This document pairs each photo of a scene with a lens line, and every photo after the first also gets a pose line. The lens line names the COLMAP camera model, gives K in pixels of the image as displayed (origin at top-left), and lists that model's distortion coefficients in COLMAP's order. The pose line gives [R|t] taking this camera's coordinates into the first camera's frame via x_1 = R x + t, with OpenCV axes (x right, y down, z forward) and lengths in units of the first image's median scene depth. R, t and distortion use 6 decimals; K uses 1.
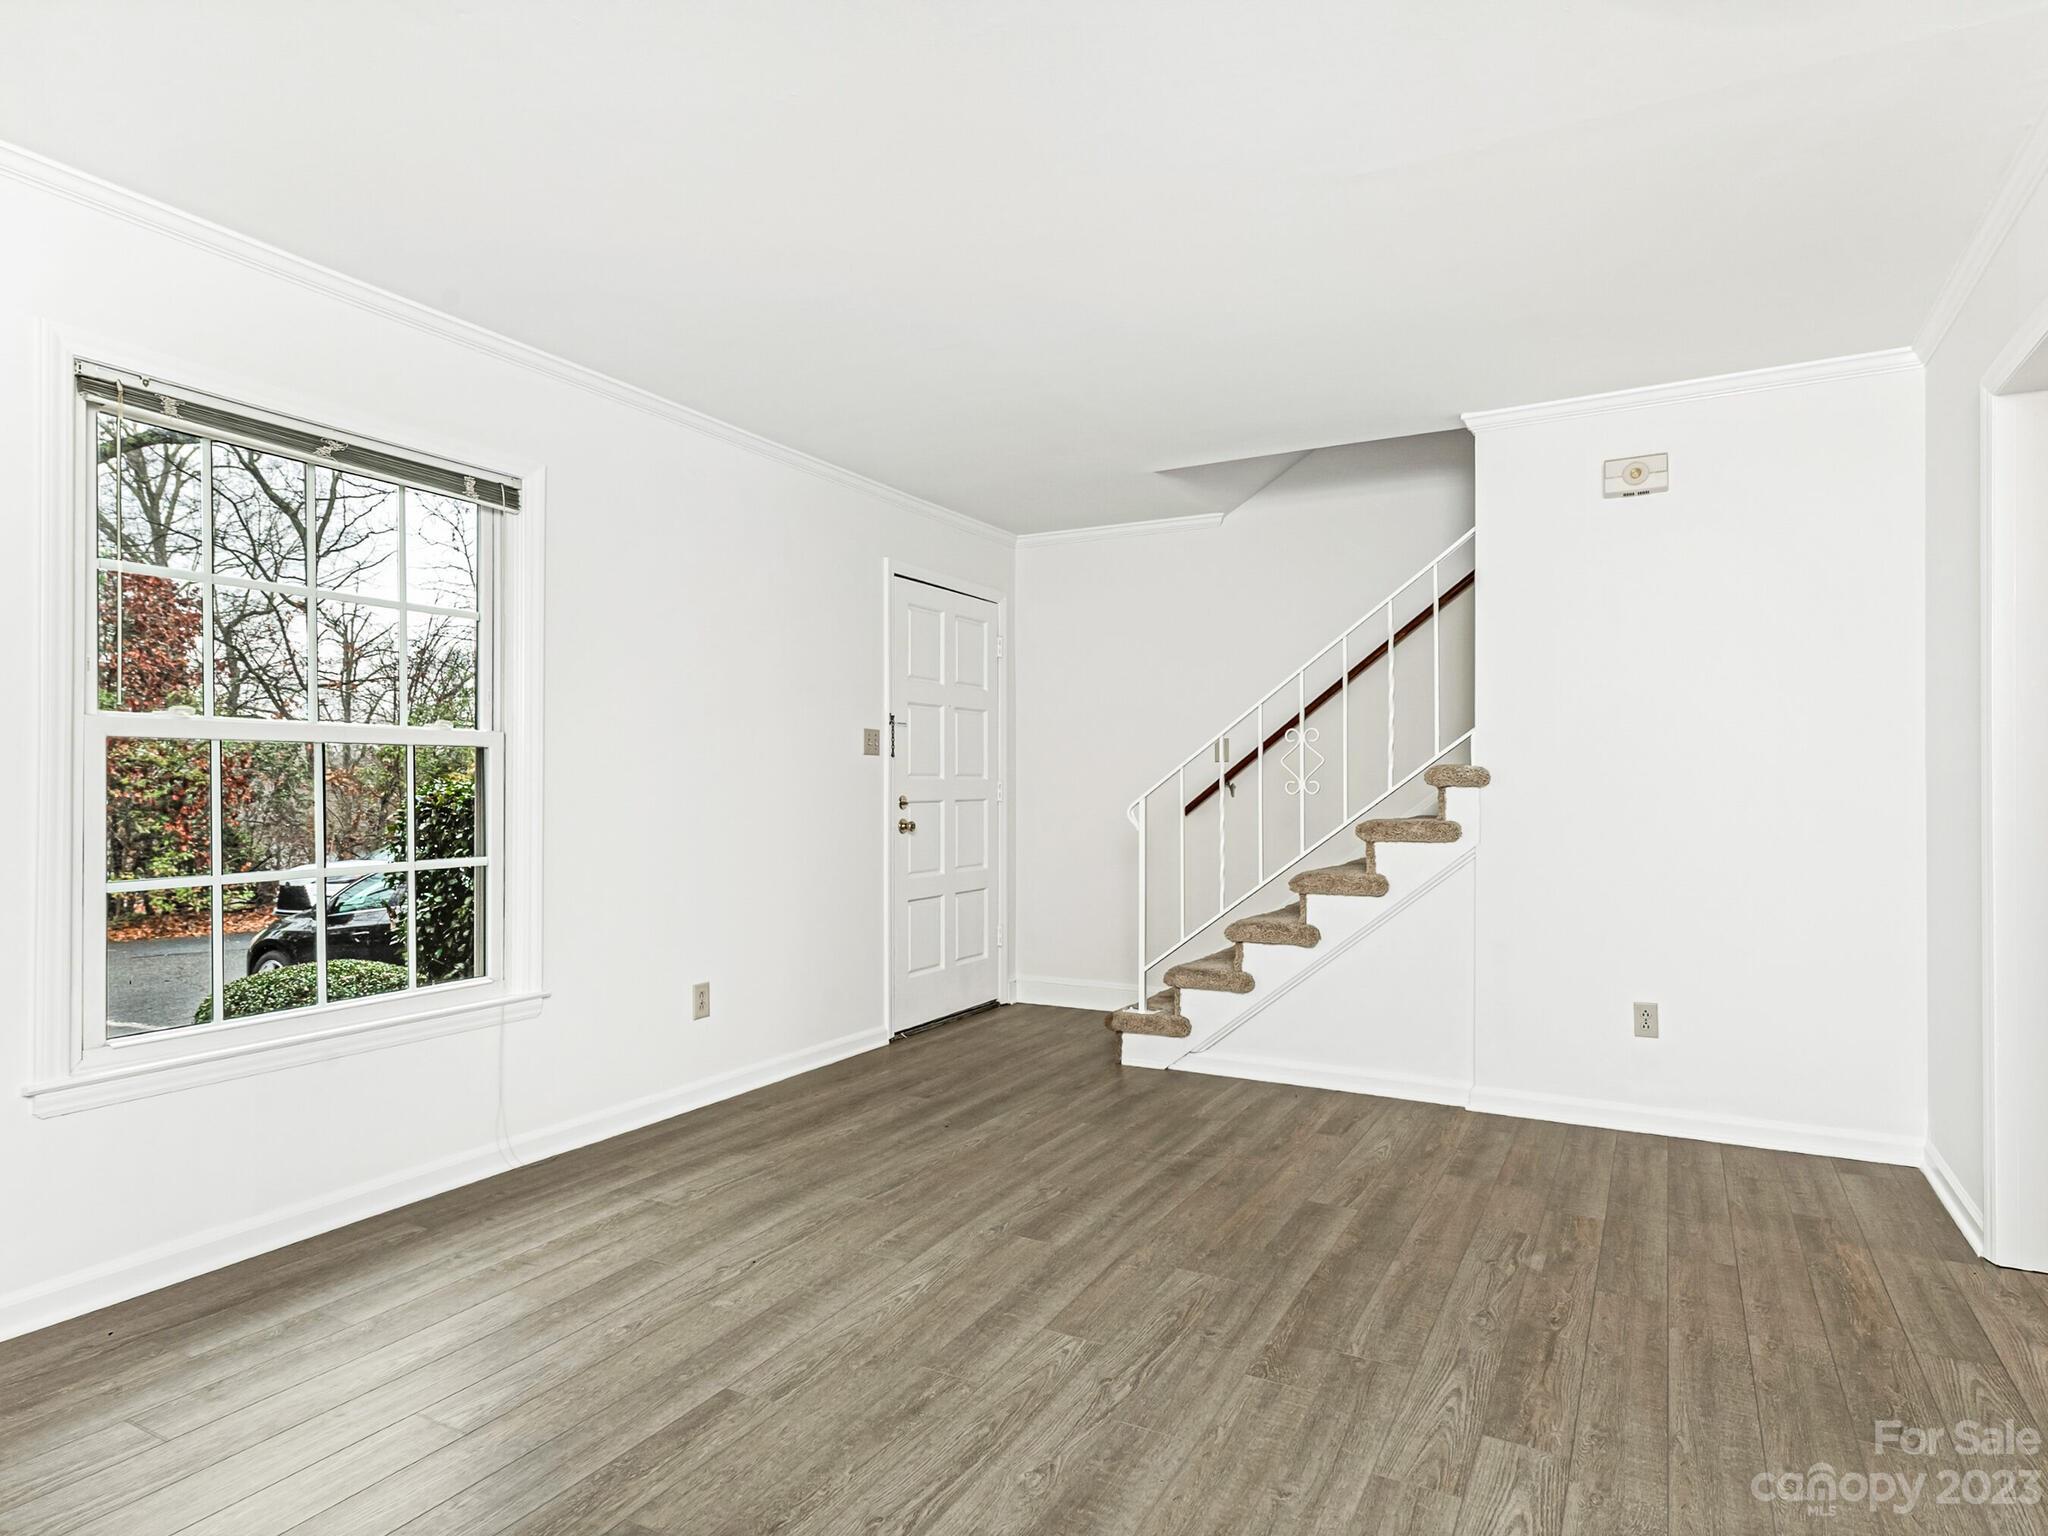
lens RADIAL K [[1218.3, 0, 1019.0], [0, 1218.3, 780.3], [0, 0, 1]] dist [0.008000, -0.001352]
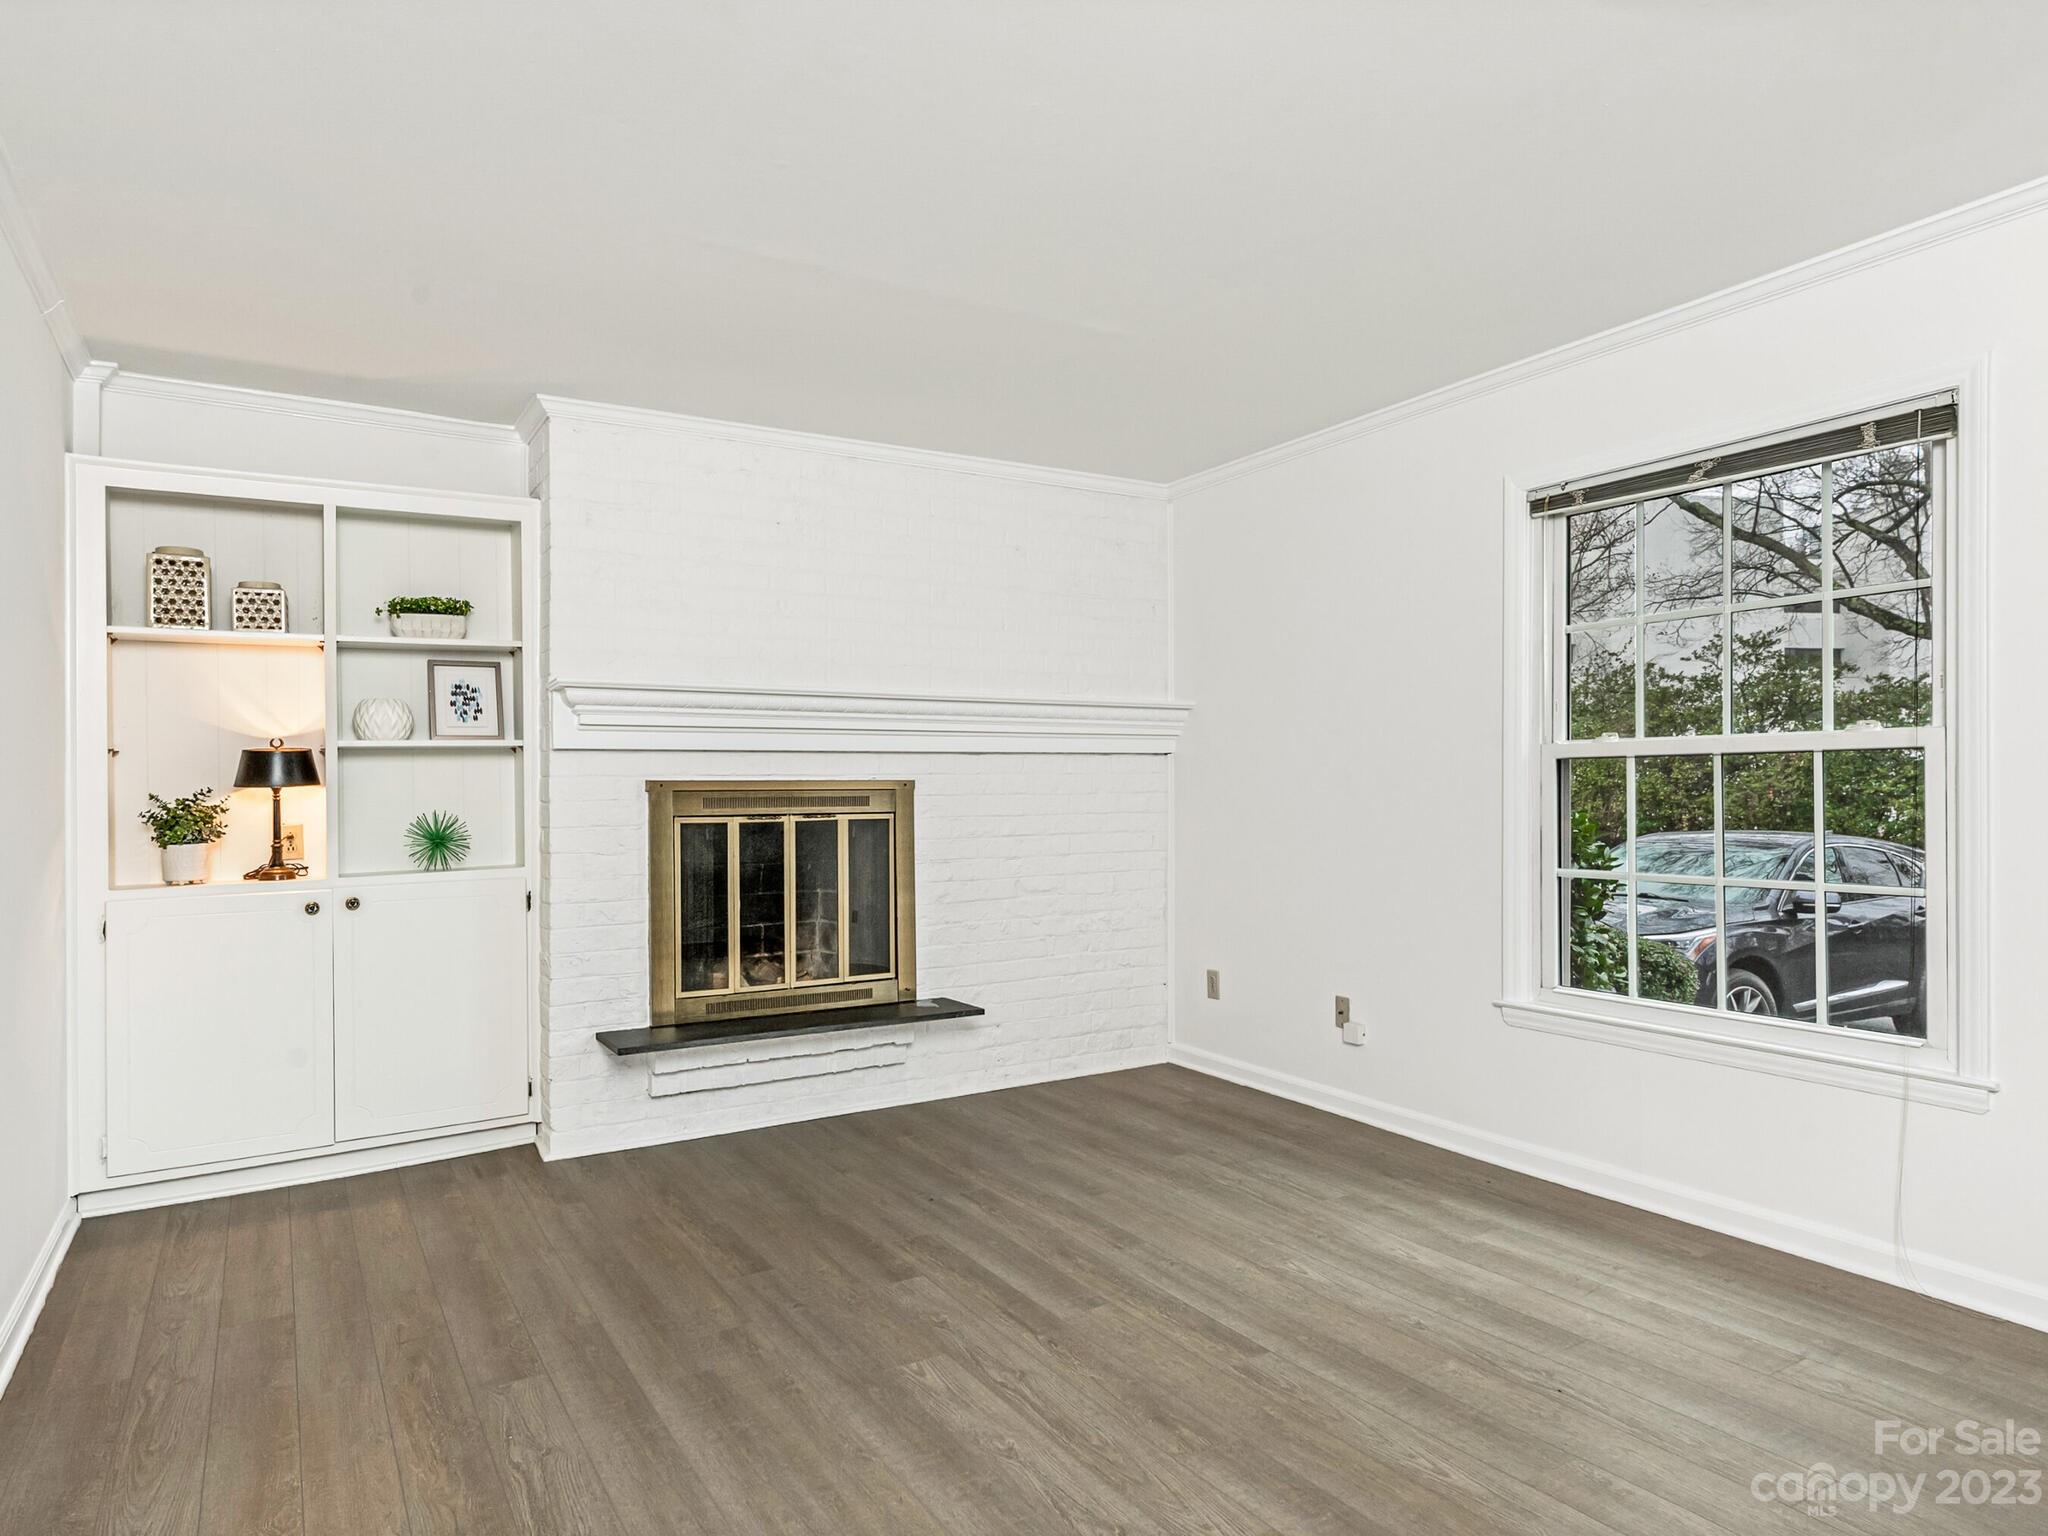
lens RADIAL K [[1218.3, 0, 1026.4], [0, 1218.3, 780.6], [0, 0, 1]] dist [0.008000, -0.001352]
pose [[-0.507724, 0.000675, -0.861520, 0.707387], [0.013066, 0.999891, -0.006917, -0.011716], [0.861421, -0.014768, -0.507677, 1.185384]]
